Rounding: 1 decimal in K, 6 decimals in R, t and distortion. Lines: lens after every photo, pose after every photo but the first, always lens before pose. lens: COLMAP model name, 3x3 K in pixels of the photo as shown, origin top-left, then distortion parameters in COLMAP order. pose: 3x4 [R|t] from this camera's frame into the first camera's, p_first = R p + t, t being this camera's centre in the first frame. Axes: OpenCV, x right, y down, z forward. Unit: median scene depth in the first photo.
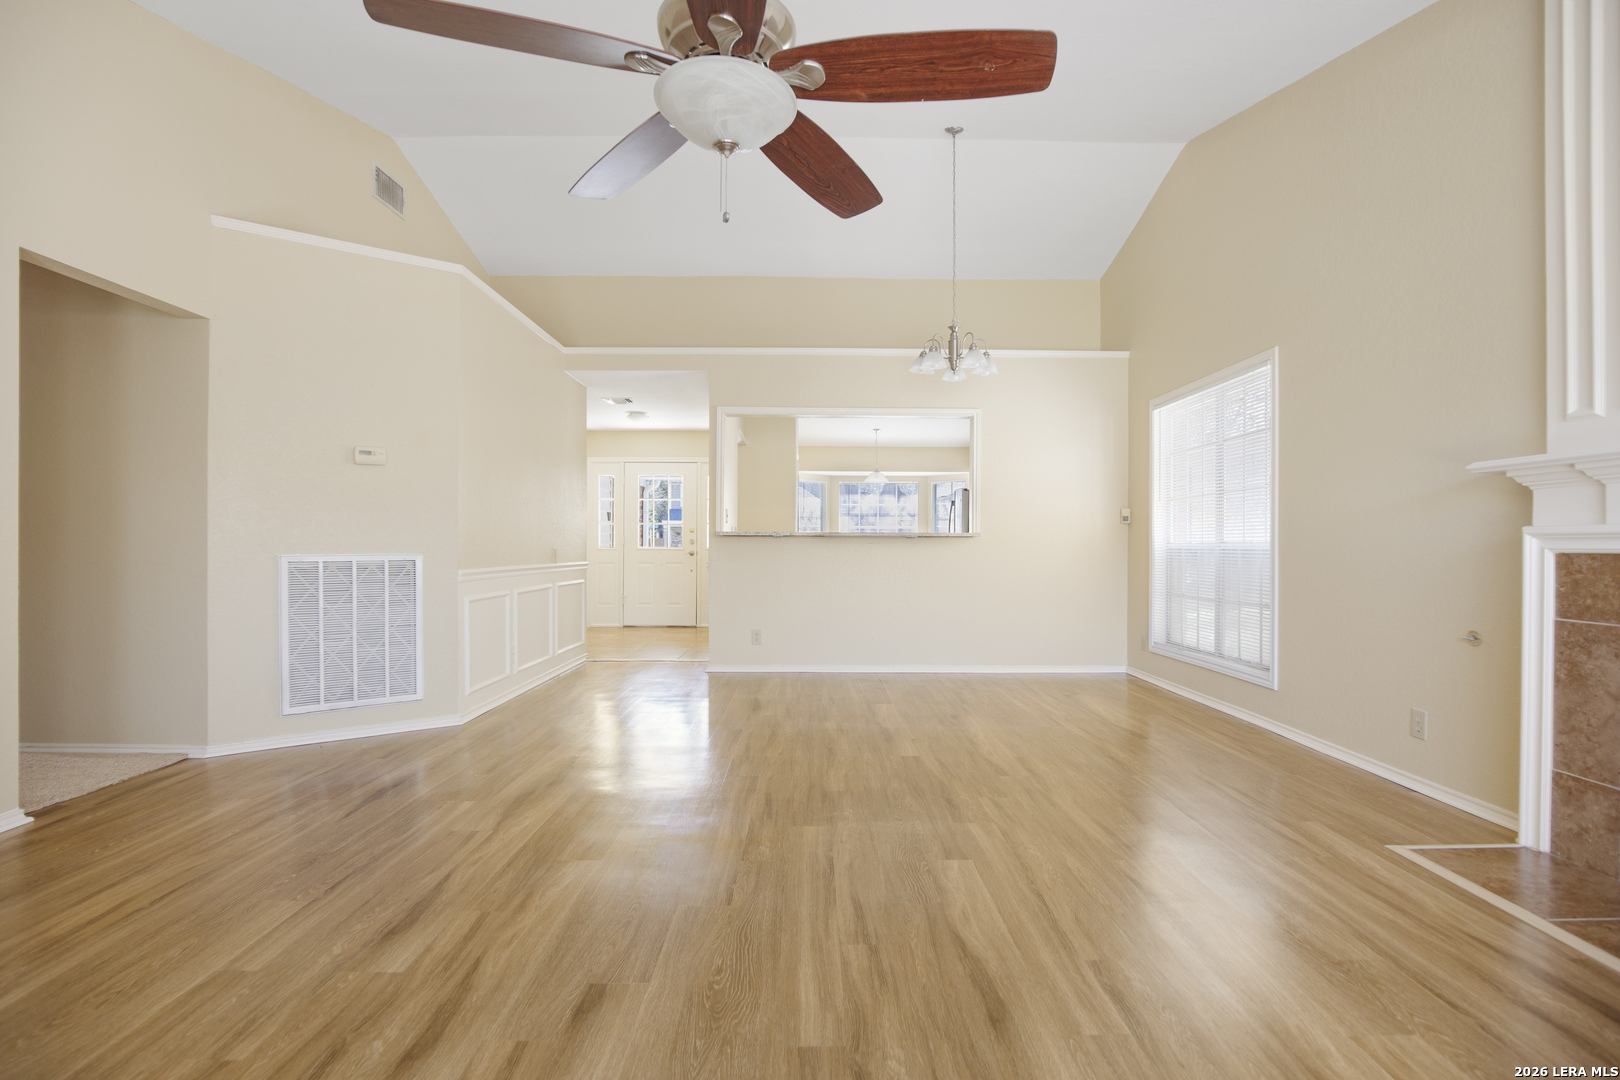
lens RADIAL K [[754.6, 0, 818.3], [0, 754.6, 548.2], [0, 0, 1]] dist [-0.035331, 0.006035]
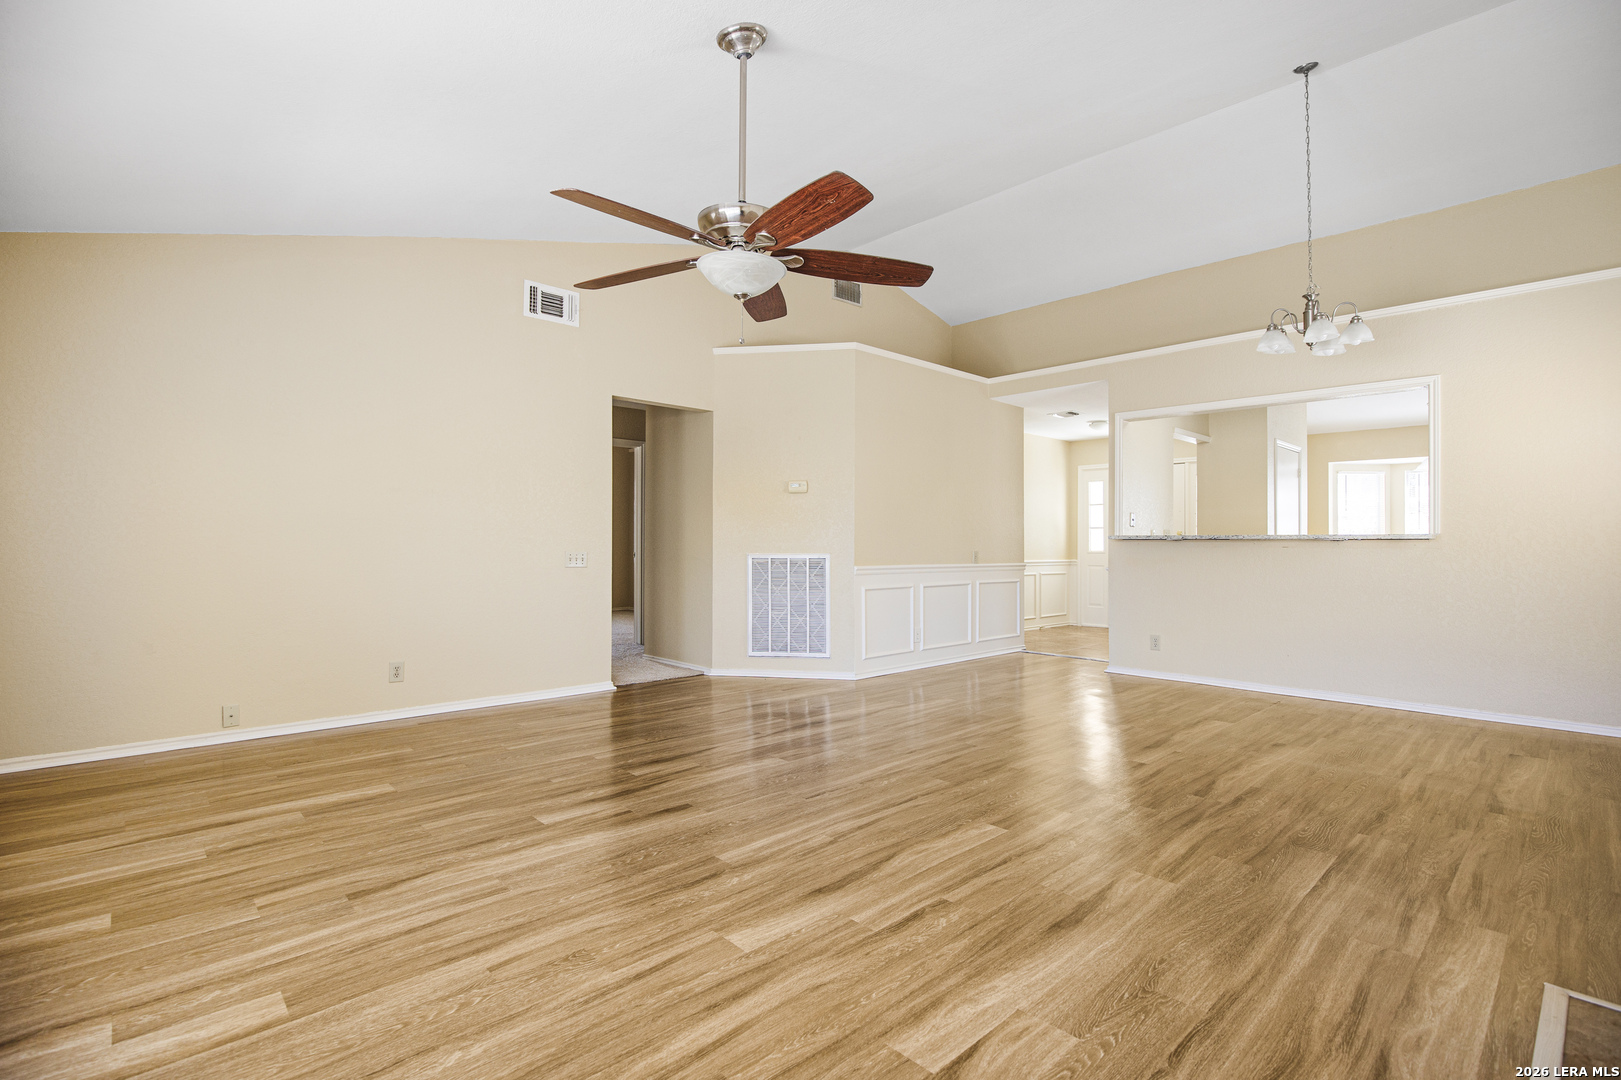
lens RADIAL K [[755.1, 0, 818.8], [0, 755.1, 548.2], [0, 0, 1]] dist [-0.035331, 0.006035]
pose [[0.682551, 0.003333, -0.730831, 0.546505], [-0.006628, 0.999977, -0.001630, -0.000934], [0.730808, 0.005956, 0.682557, 0.017576]]
